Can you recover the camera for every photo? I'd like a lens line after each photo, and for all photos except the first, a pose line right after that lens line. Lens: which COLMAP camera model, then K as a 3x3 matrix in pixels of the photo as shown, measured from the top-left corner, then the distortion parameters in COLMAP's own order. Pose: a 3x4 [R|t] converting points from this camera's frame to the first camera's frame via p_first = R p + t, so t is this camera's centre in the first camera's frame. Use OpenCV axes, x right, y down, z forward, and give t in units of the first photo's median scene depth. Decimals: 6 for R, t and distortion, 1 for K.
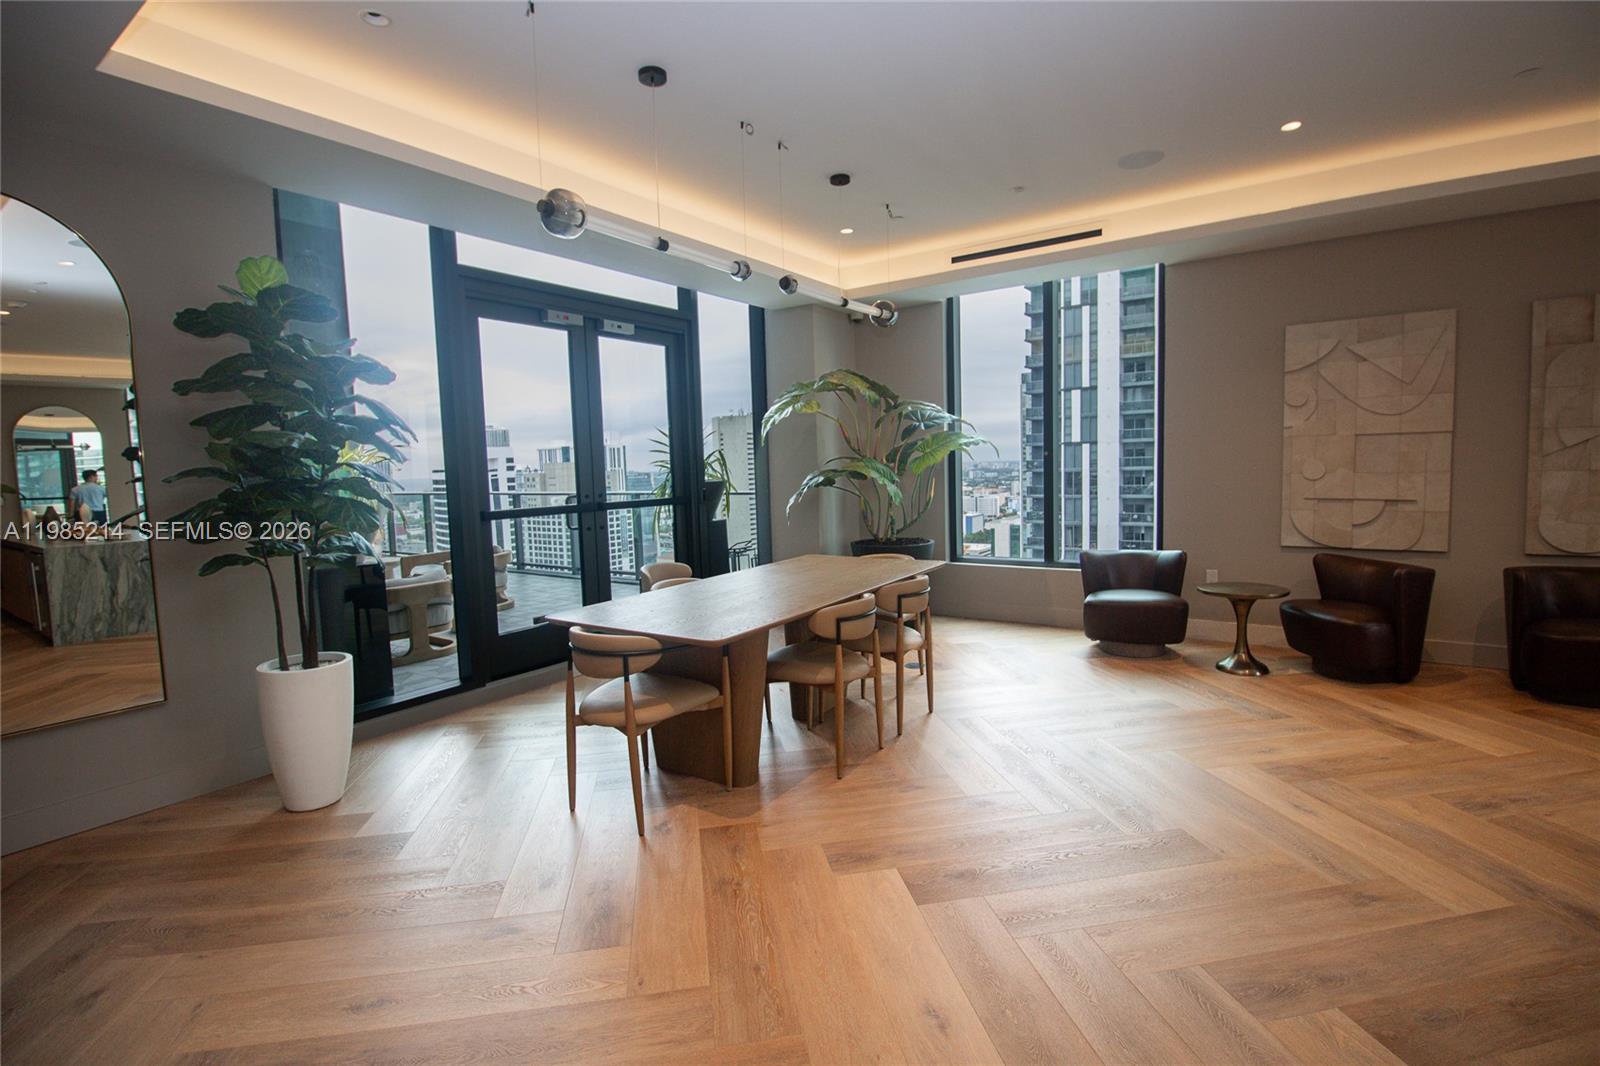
lens RADIAL K [[737.0, 0, 803.3], [0, 737.0, 531.4], [0, 0, 1]] dist [-0.000341, -0.013080]
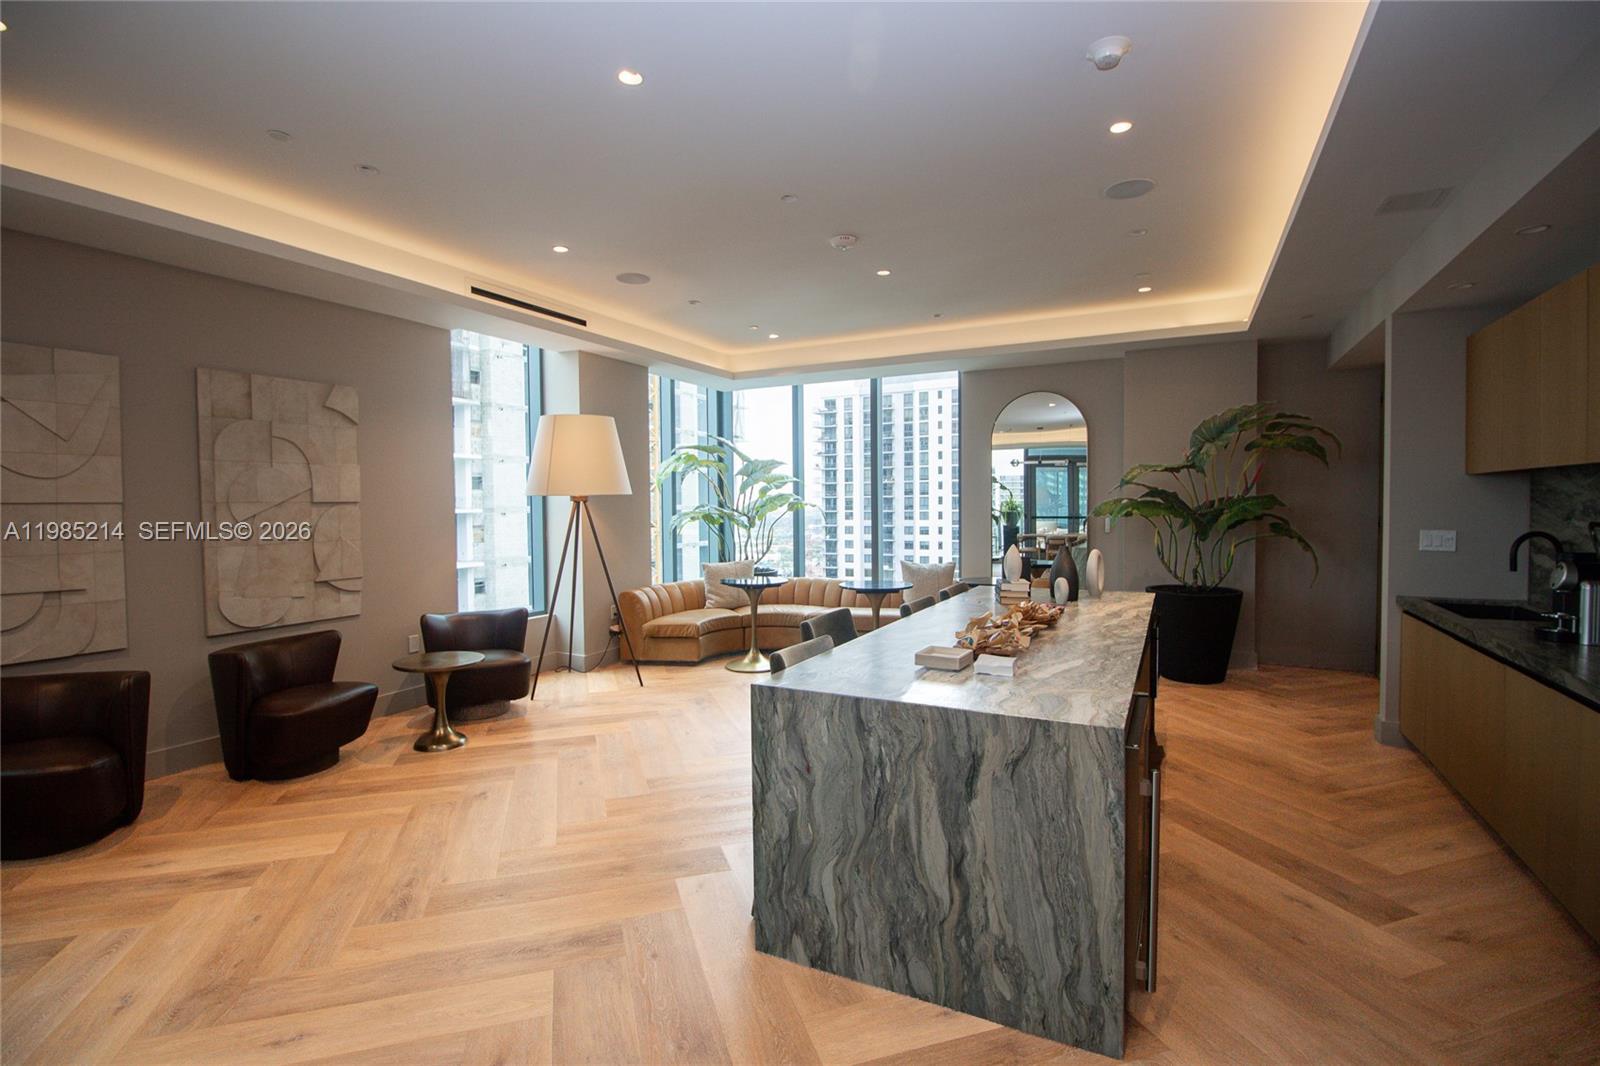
lens RADIAL K [[737.0, 0, 803.3], [0, 737.0, 531.4], [0, 0, 1]] dist [-0.000341, -0.013080]
pose [[-0.140970, -0.002345, 0.990011, -0.043832], [0.104610, 0.994364, 0.017251, -0.040363], [-0.984471, 0.105997, -0.139930, 0.380233]]
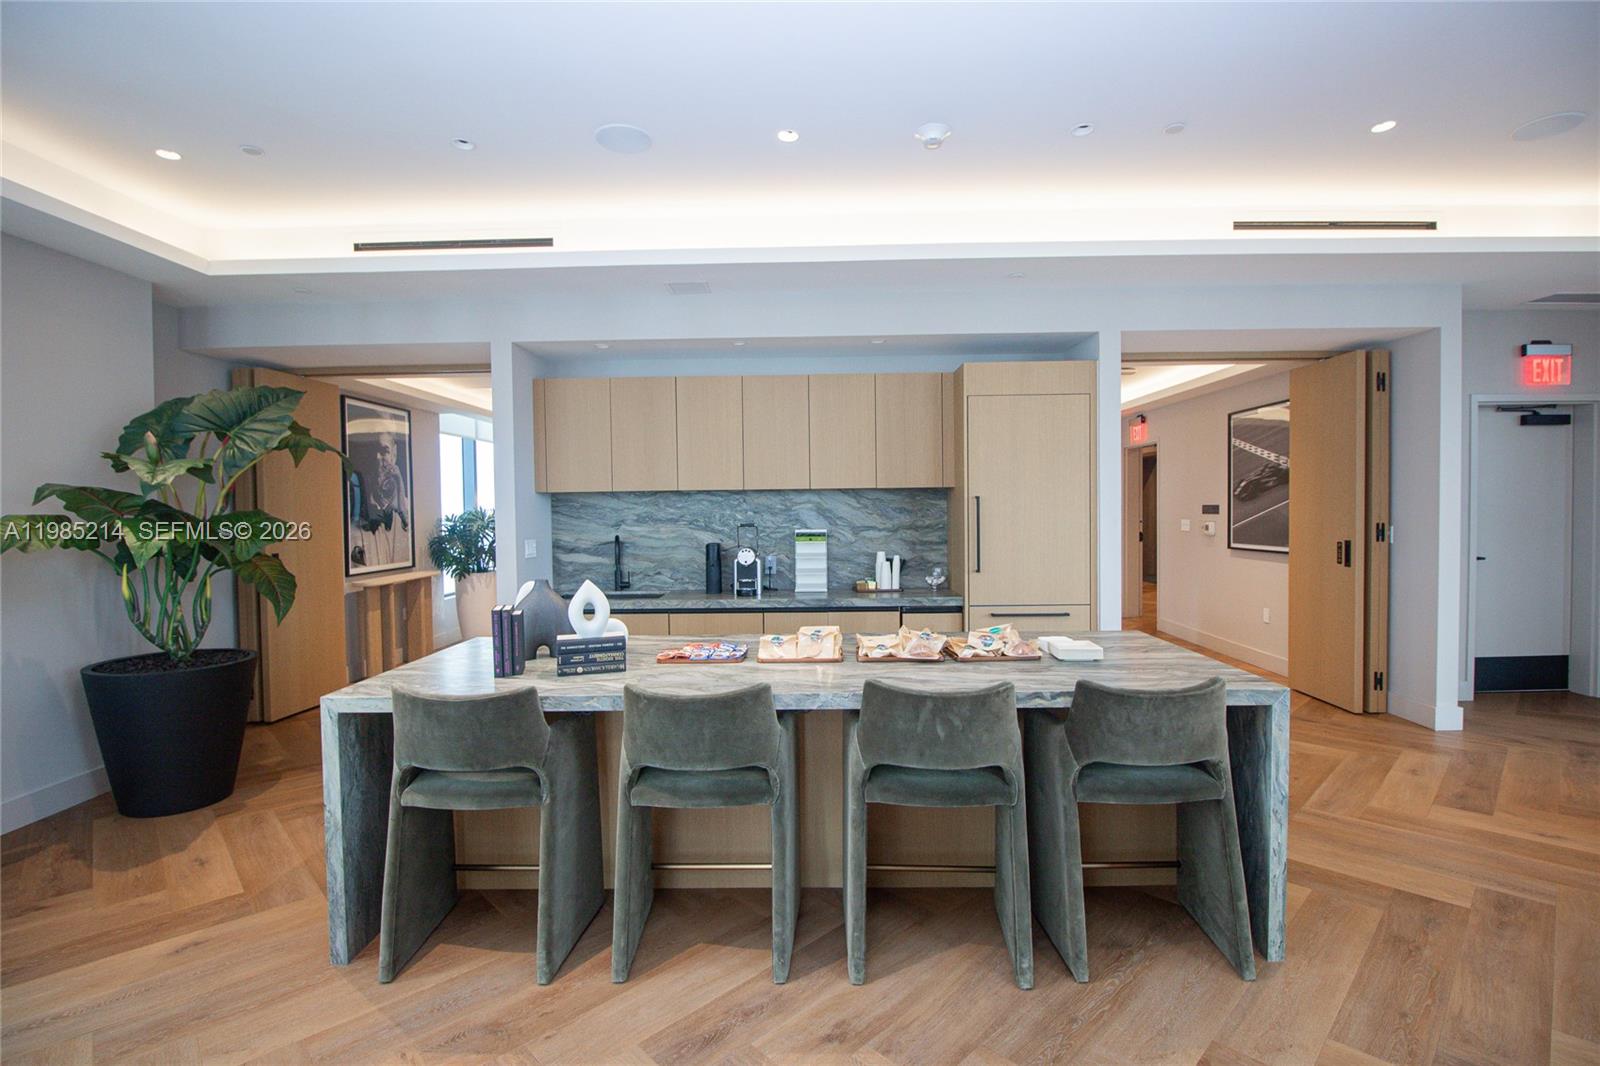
lens RADIAL K [[737.0, 0, 803.3], [0, 737.0, 531.4], [0, 0, 1]] dist [-0.000341, -0.013080]
pose [[-0.831449, 0.064053, -0.551897, 1.092094], [-0.009733, 0.991501, 0.129736, -0.102671], [0.555517, 0.113241, -0.823758, 0.587044]]
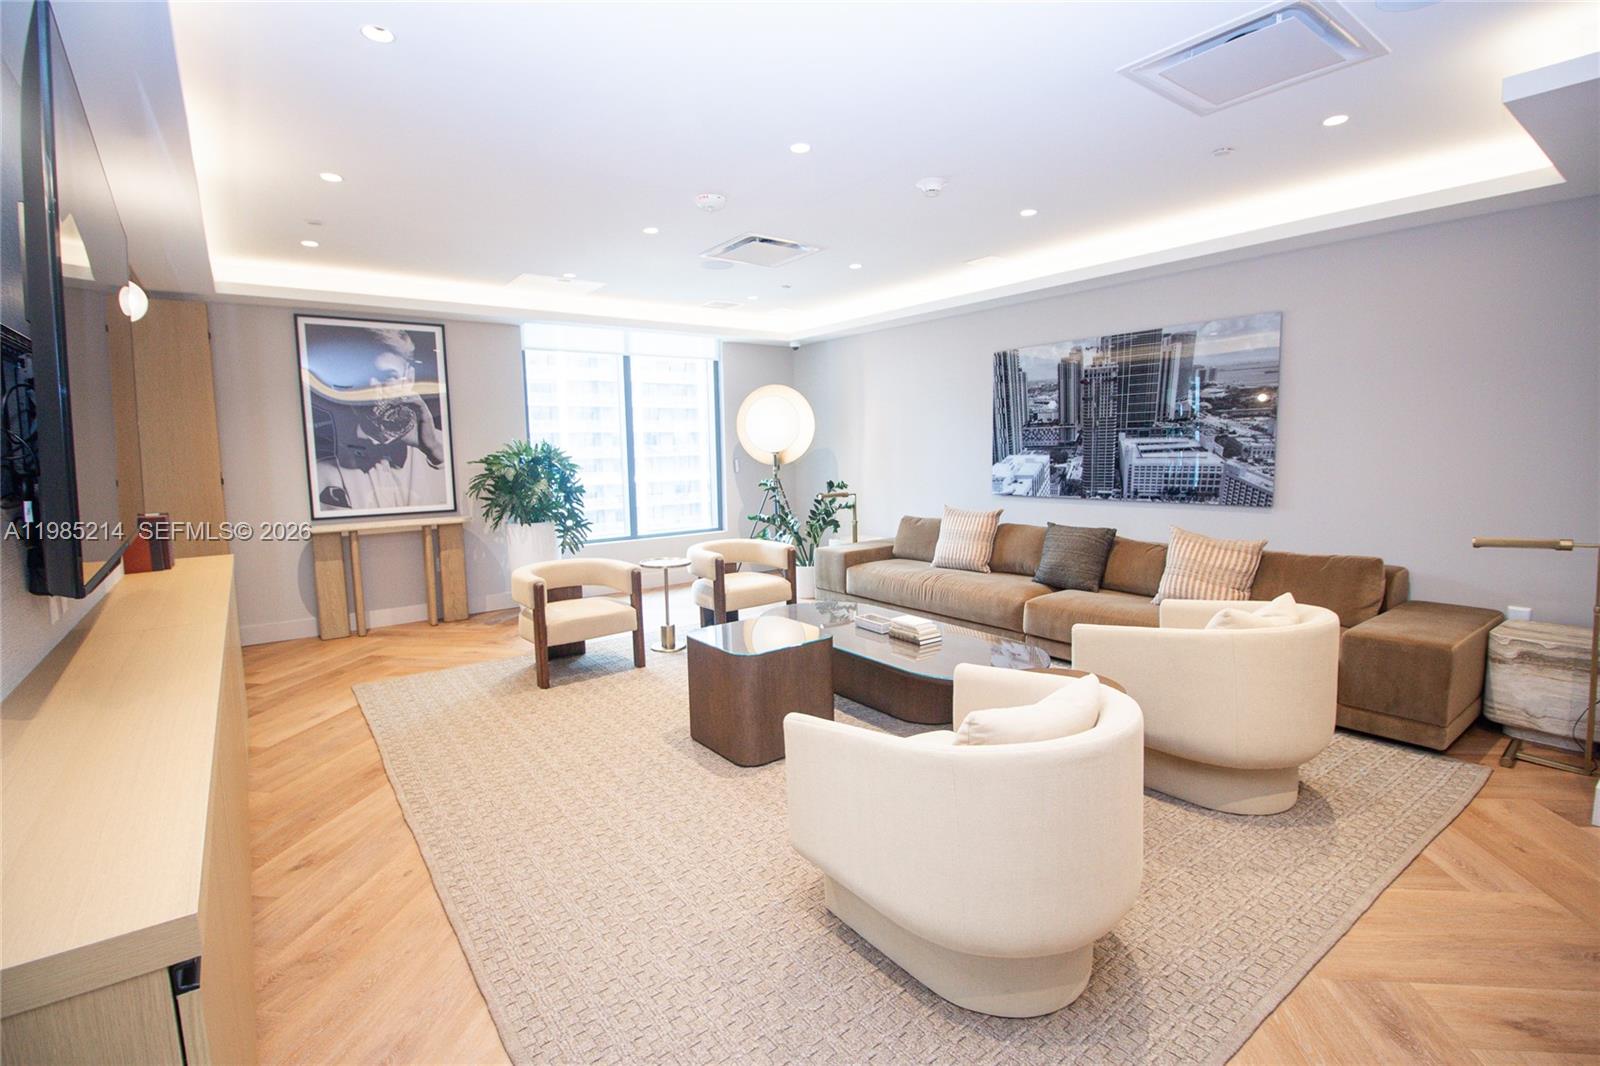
lens RADIAL K [[737.0, 0, 803.3], [0, 737.0, 531.4], [0, 0, 1]] dist [-0.000341, -0.013080]
pose [[-0.948885, 0.015422, 0.315246, -0.233703], [0.078833, 0.978729, 0.189407, 0.028361], [-0.305619, 0.204577, -0.929917, -0.167695]]
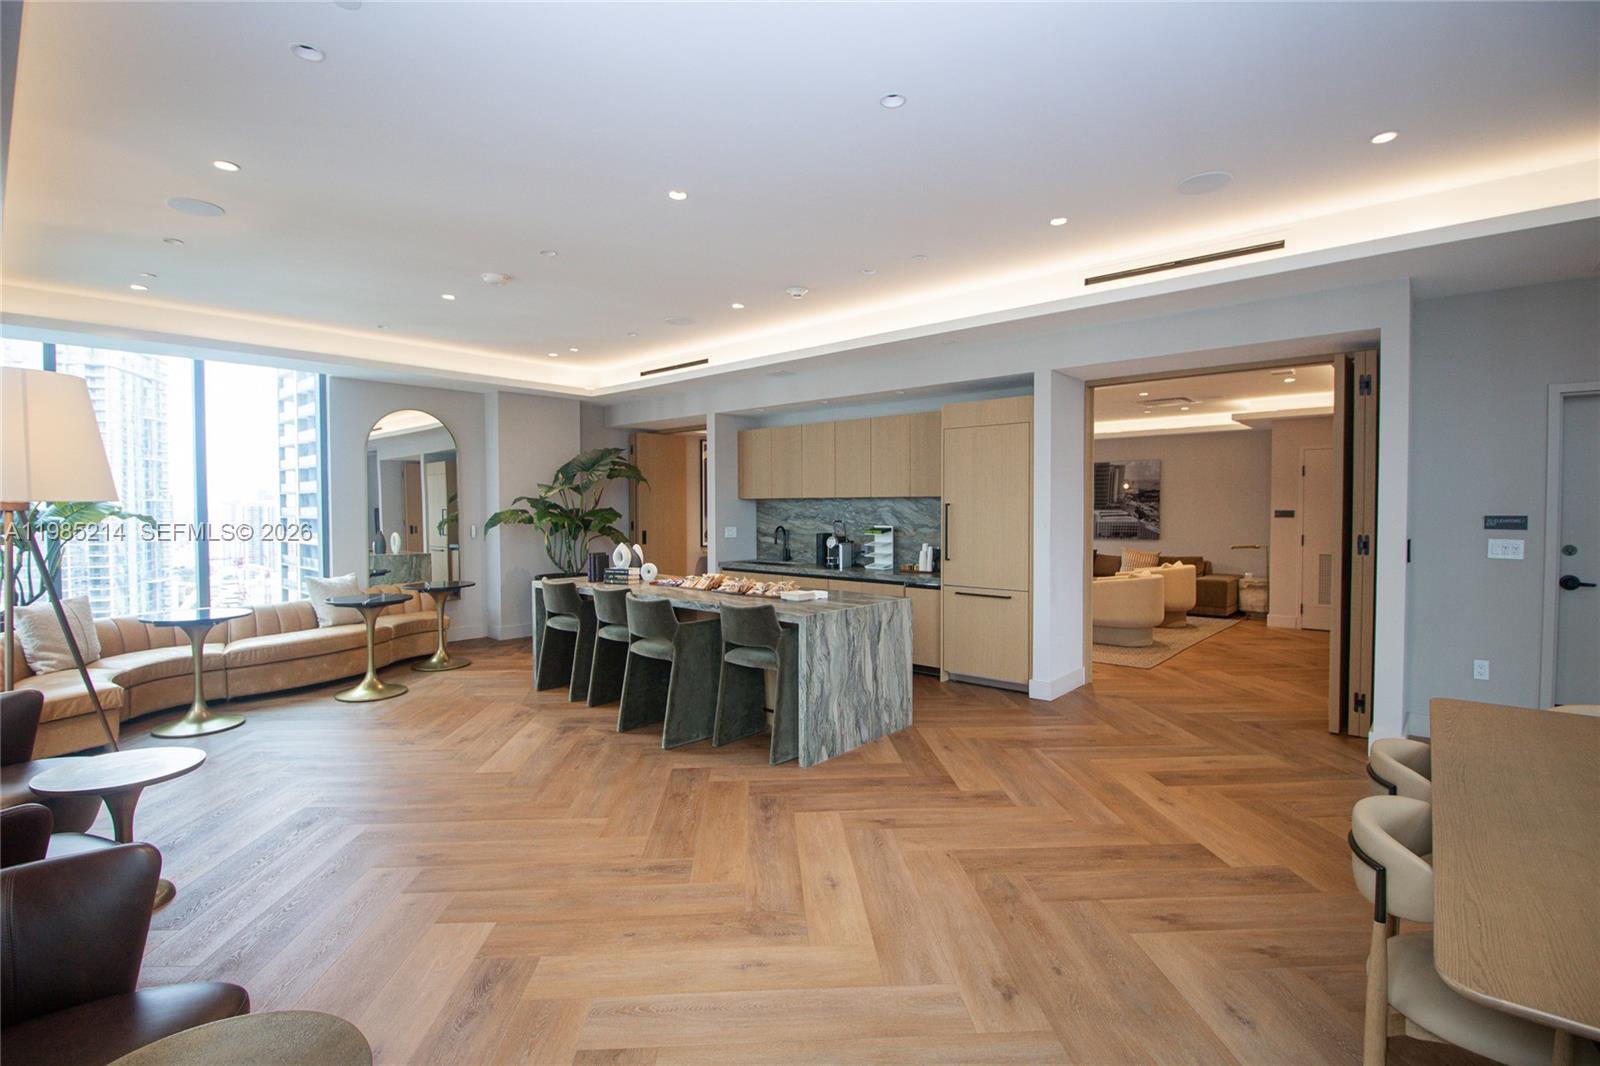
lens RADIAL K [[737.0, 0, 803.3], [0, 737.0, 531.4], [0, 0, 1]] dist [-0.000341, -0.013080]
pose [[-0.992544, 0.033382, 0.117229, 0.392651], [0.047701, 0.991438, 0.121553, -0.151848], [-0.112167, 0.126239, -0.985638, 1.305169]]
